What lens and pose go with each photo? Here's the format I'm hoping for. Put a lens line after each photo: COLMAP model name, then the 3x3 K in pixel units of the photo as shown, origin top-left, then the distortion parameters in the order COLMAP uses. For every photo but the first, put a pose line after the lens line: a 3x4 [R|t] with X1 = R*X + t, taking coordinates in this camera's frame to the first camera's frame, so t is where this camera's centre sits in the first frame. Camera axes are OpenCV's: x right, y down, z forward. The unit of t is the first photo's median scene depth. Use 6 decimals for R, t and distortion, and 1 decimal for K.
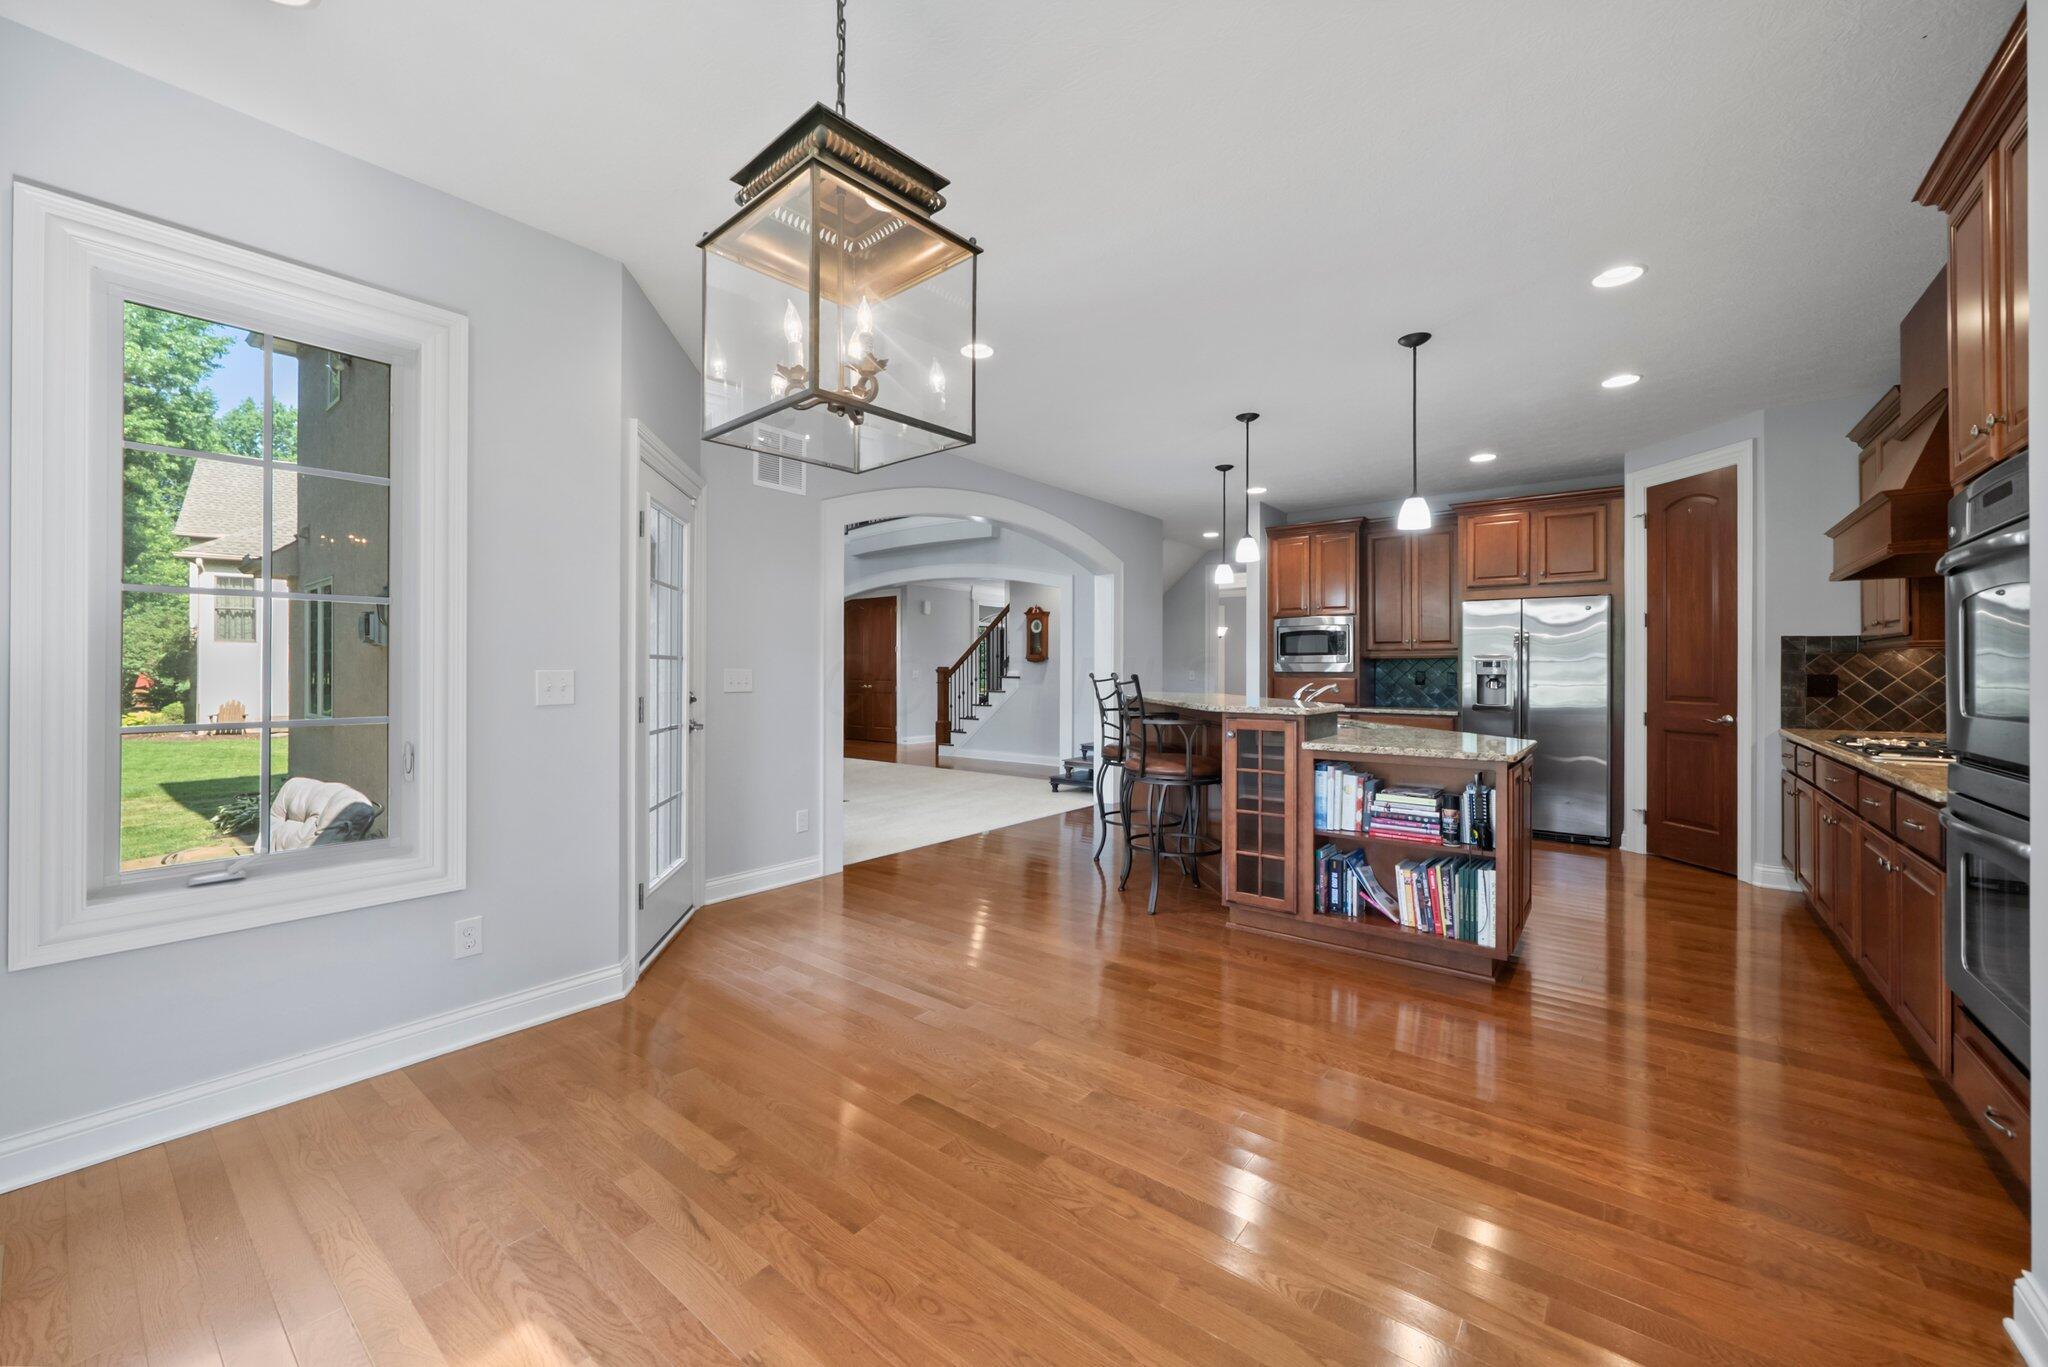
lens RADIAL K [[802.3, 0, 1012.7], [0, 802.3, 674.1], [0, 0, 1]] dist [0.000096, -0.000374]
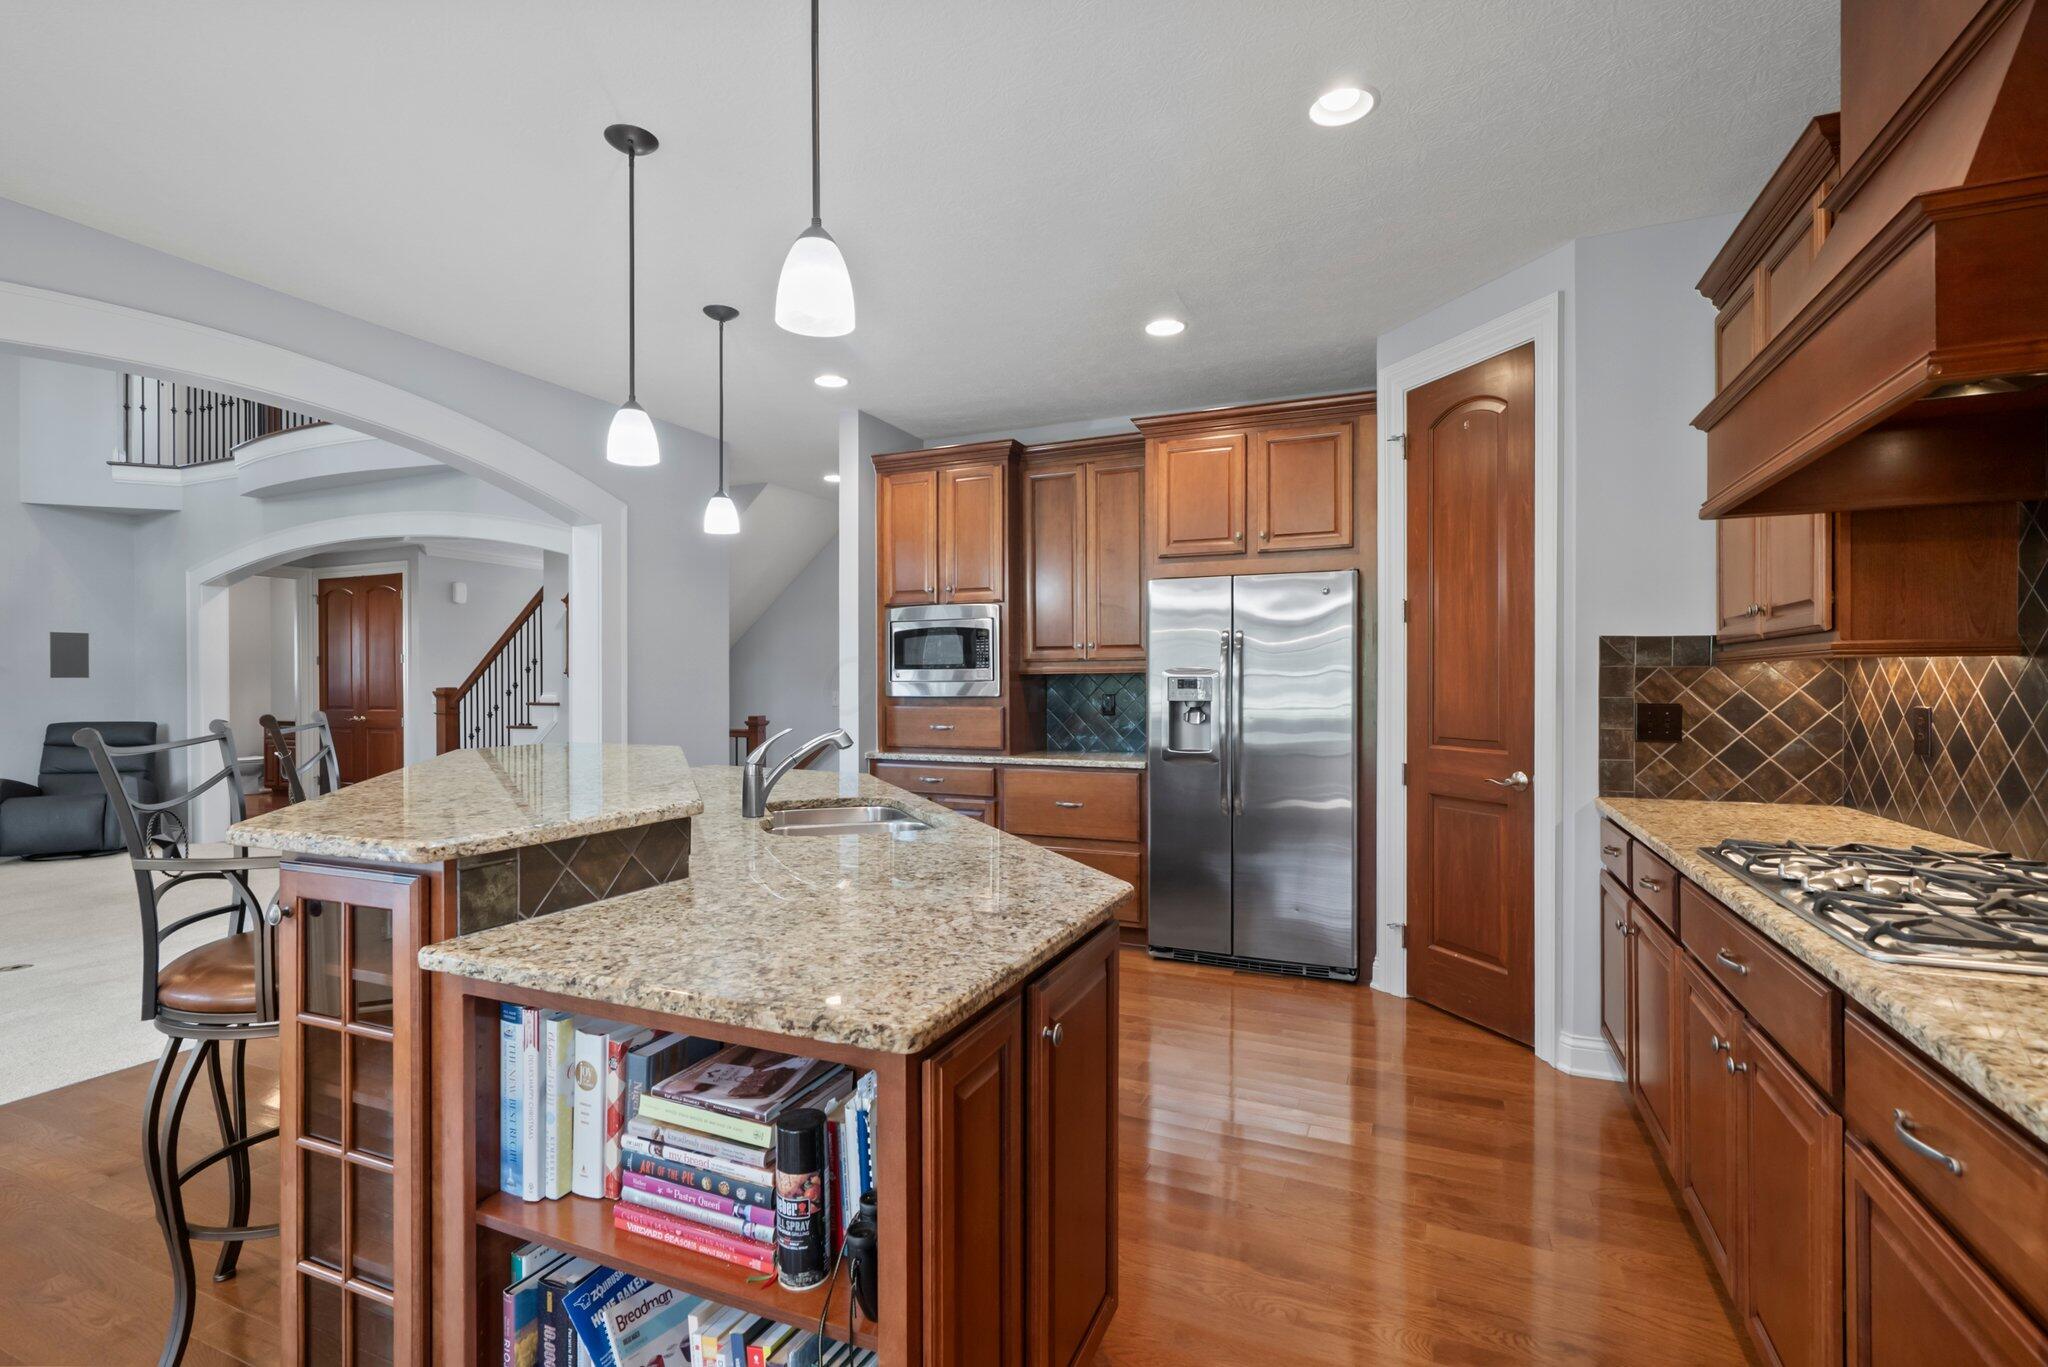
lens RADIAL K [[942.3, 0, 1031.4], [0, 942.3, 700.4], [0, 0, 1]] dist [0.001096, 0.000192]
pose [[0.966731, -0.009234, 0.255629, 0.335545], [0.006083, 0.999896, 0.013113, -0.010889], [-0.255723, -0.011122, 0.966686, 0.385947]]
